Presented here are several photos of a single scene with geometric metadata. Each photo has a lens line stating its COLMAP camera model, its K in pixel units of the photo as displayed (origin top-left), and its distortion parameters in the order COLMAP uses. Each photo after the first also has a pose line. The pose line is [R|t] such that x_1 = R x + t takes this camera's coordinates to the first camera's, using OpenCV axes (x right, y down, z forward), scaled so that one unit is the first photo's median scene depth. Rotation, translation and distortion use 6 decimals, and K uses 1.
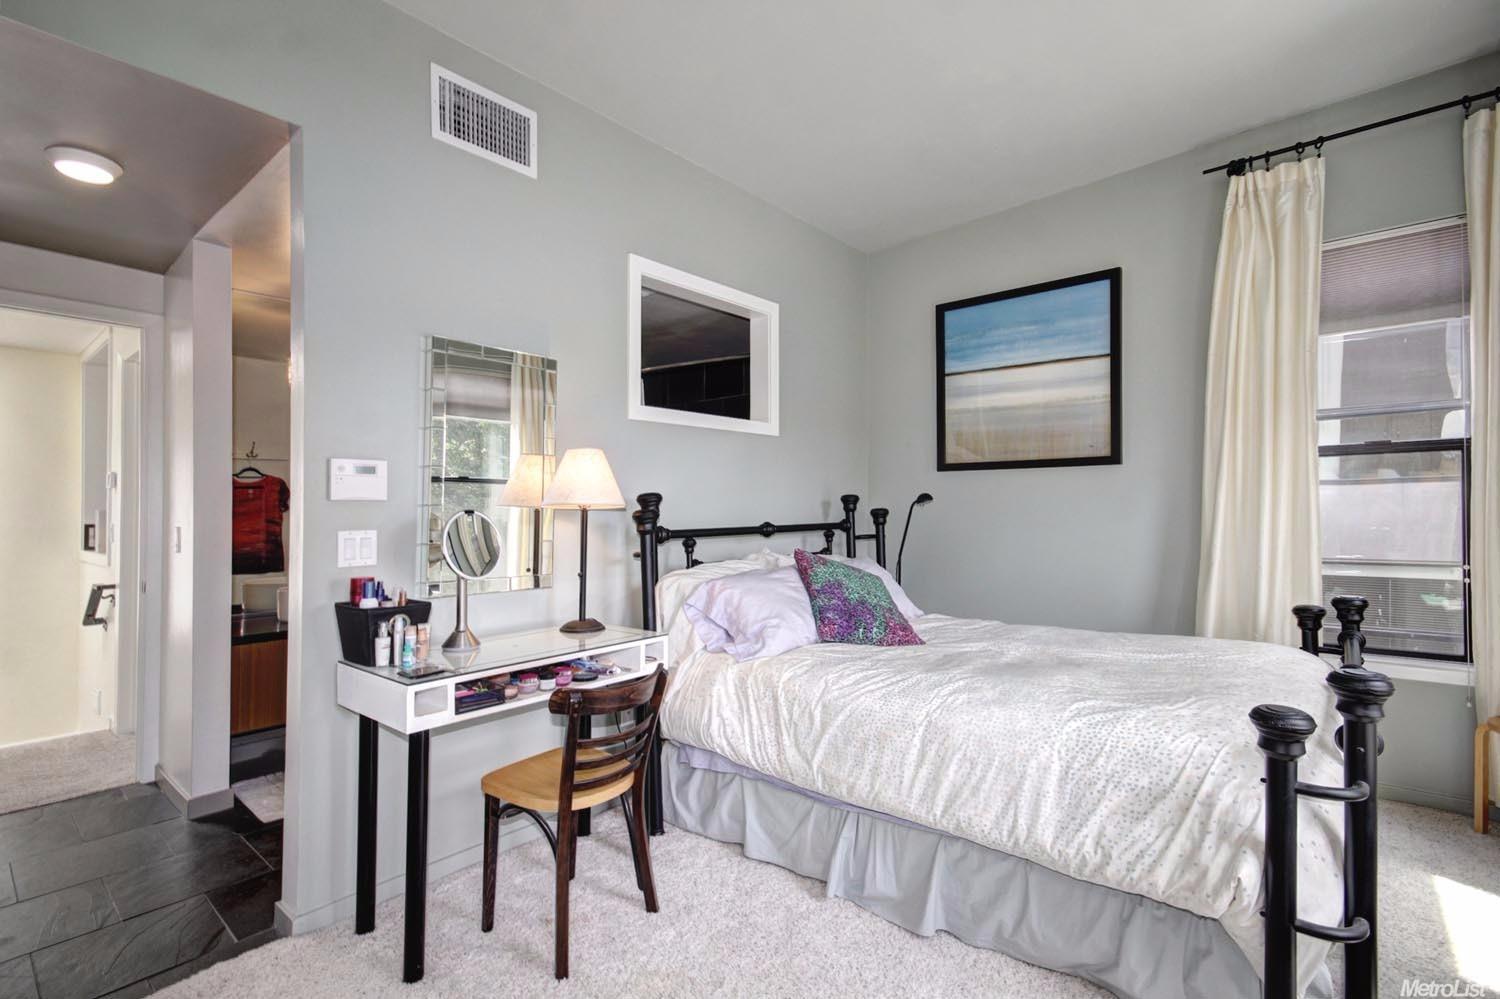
lens RADIAL K [[698.5, 0, 754.1], [0, 698.5, 508.6], [0, 0, 1]] dist [0.007325, -0.003774]
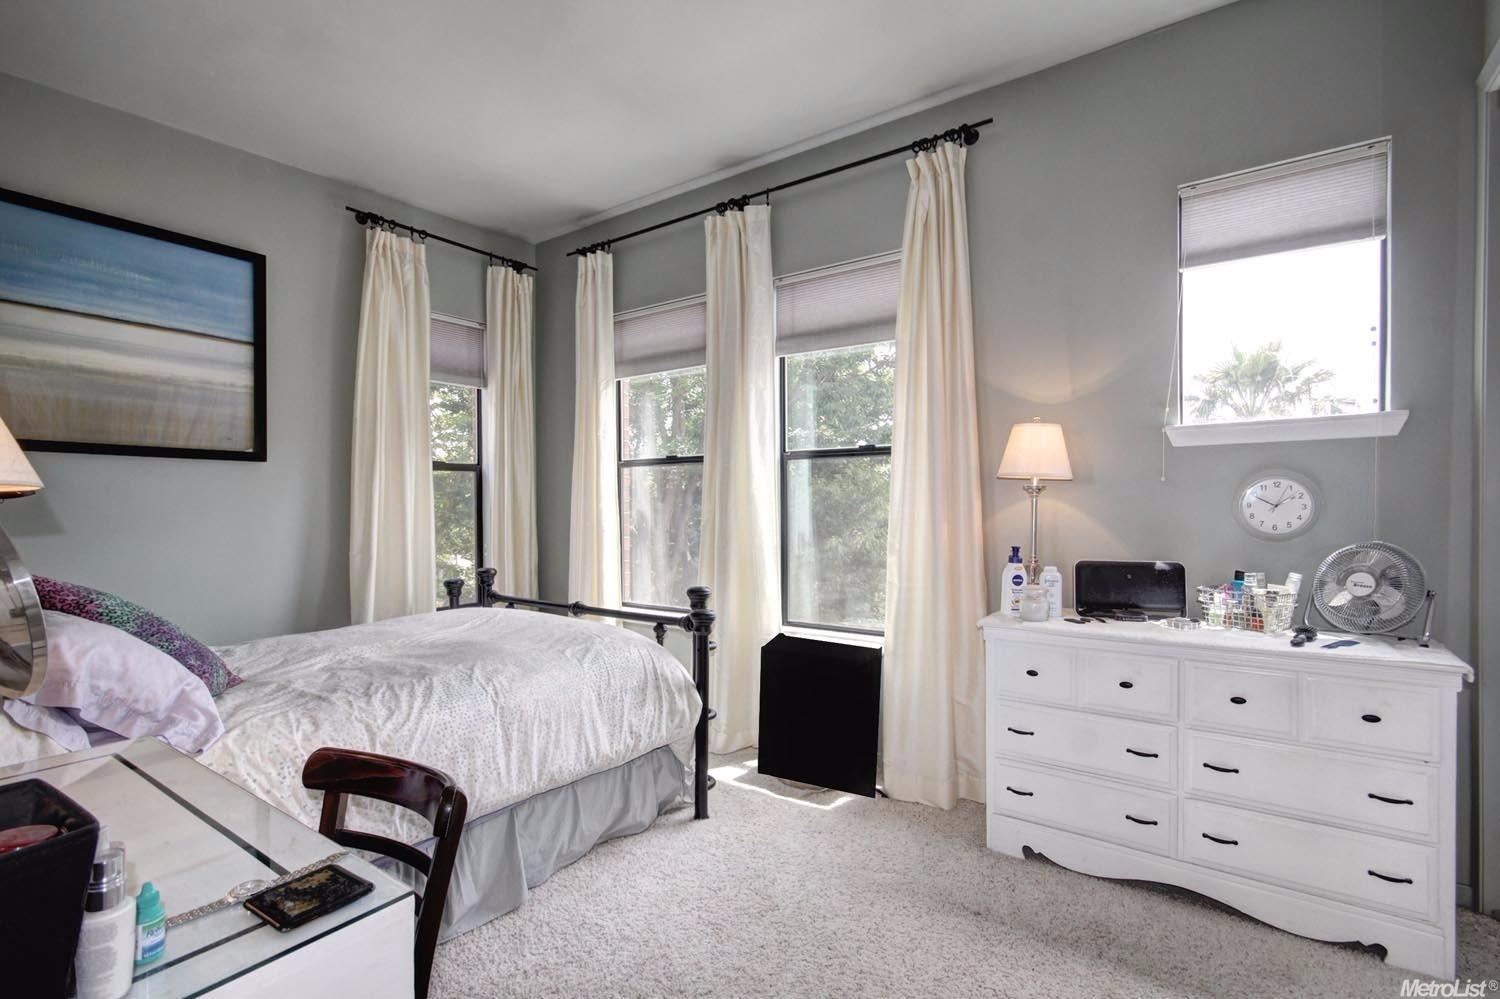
lens RADIAL K [[698.5, 0, 753.9], [0, 698.5, 503.4], [0, 0, 1]] dist [0.007325, -0.003774]
pose [[-0.077113, 0.014174, 0.996922, -0.562746], [-0.001456, 0.999896, -0.014329, 0.007544], [-0.997021, -0.002557, -0.077084, 0.475011]]
